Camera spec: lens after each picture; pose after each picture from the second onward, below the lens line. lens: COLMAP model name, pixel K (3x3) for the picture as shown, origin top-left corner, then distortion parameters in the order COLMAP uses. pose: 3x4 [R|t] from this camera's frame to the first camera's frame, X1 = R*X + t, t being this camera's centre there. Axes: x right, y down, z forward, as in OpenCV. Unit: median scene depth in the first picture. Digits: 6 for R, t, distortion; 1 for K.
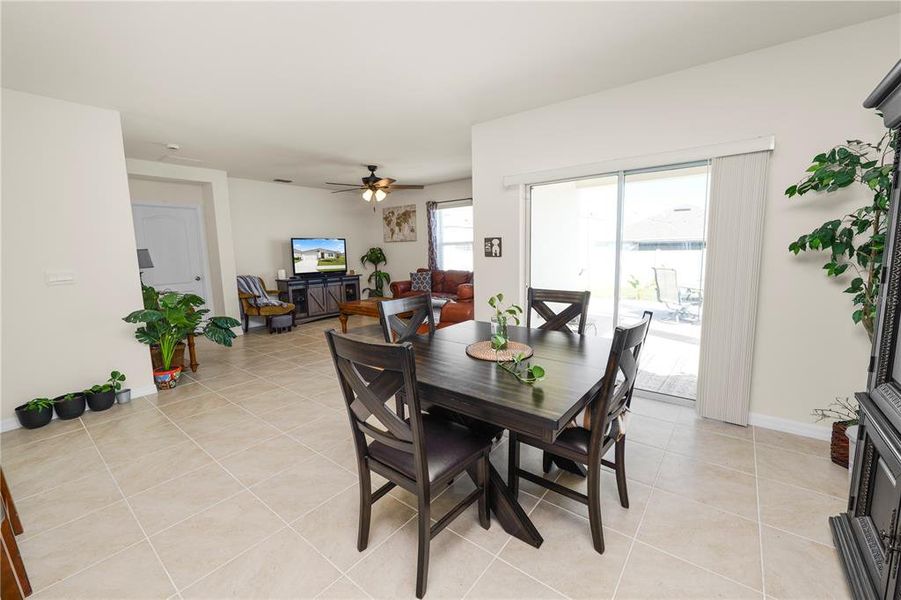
lens RADIAL K [[367.1, 0, 451.4], [0, 367.1, 297.5], [0, 0, 1]] dist [-0.012034, 0.000428]
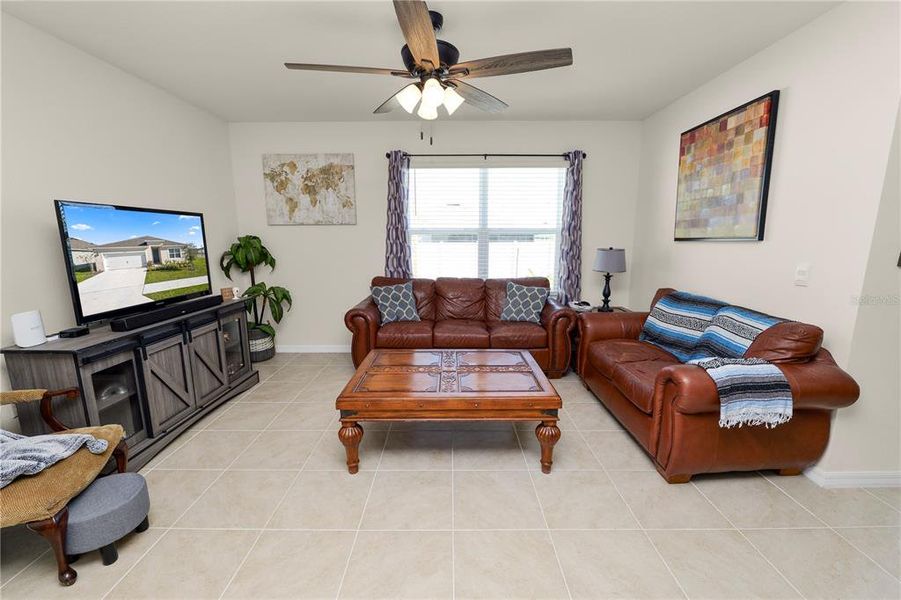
lens RADIAL K [[367.1, 0, 451.4], [0, 367.1, 297.5], [0, 0, 1]] dist [-0.012034, 0.000428]
pose [[0.784436, -0.083678, 0.614538, -0.396421], [0.066754, 0.996492, 0.050477, -0.082132], [-0.616606, 0.001427, 0.787270, 0.613627]]
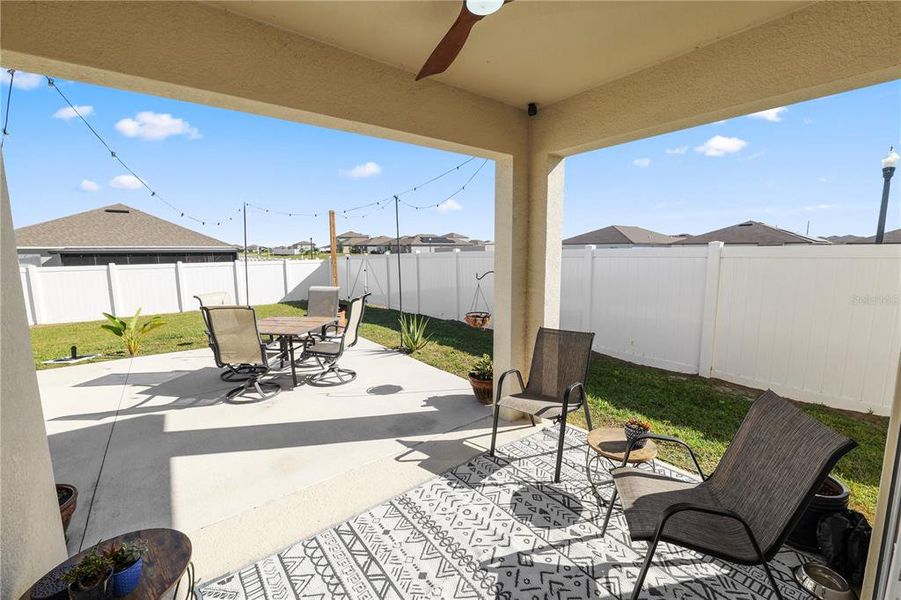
lens RADIAL K [[367.1, 0, 451.4], [0, 367.1, 297.5], [0, 0, 1]] dist [-0.012034, 0.000428]
pose [[0.243048, -0.106077, 0.964197, 0.159949], [0.130418, 0.988551, 0.075882, -0.096664], [-0.961207, 0.107306, 0.254100, 0.584449]]
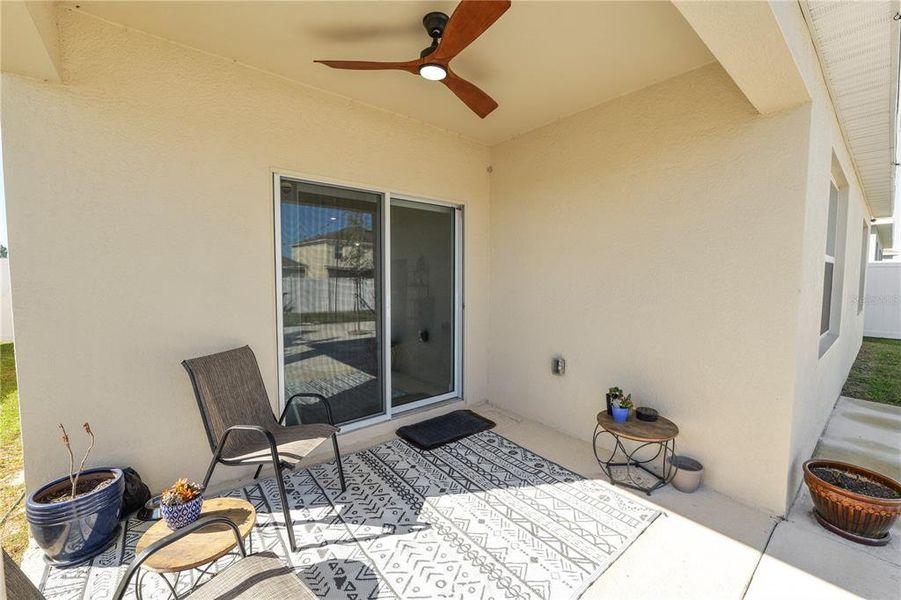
lens RADIAL K [[367.1, 0, 451.4], [0, 367.1, 297.5], [0, 0, 1]] dist [-0.012034, 0.000428]
pose [[-0.212316, 0.083976, -0.973586, 0.705381], [-0.128057, 0.985318, 0.112915, -0.097635], [0.968774, 0.148648, -0.198445, 0.707802]]
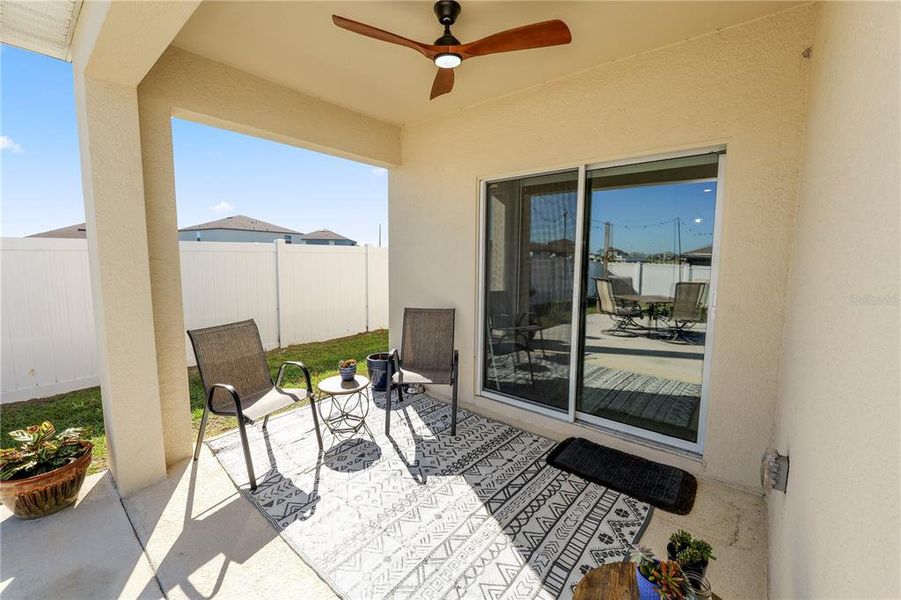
lens RADIAL K [[367.1, 0, 451.4], [0, 367.1, 297.5], [0, 0, 1]] dist [-0.012034, 0.000428]
pose [[-0.999711, 0.010011, 0.021868, 0.380426], [0.014936, 0.971086, 0.238262, -0.123633], [-0.018850, 0.238519, -0.970955, 0.956463]]
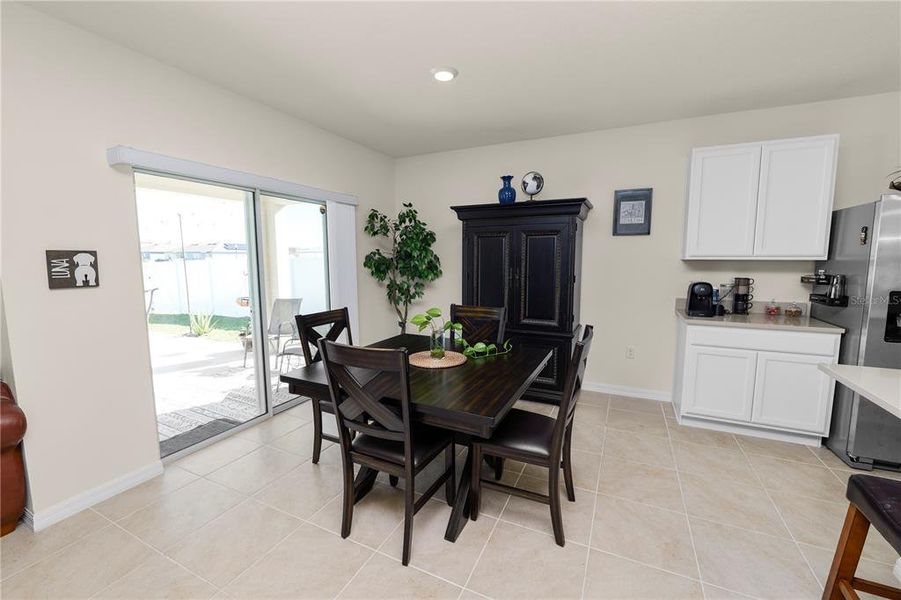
lens RADIAL K [[367.1, 0, 451.4], [0, 367.1, 297.5], [0, 0, 1]] dist [-0.012034, 0.000428]
pose [[-0.218633, -0.084685, 0.972126, -0.299176], [0.137163, 0.983669, 0.116539, -0.051954], [-0.966119, 0.158819, -0.203447, 0.366474]]
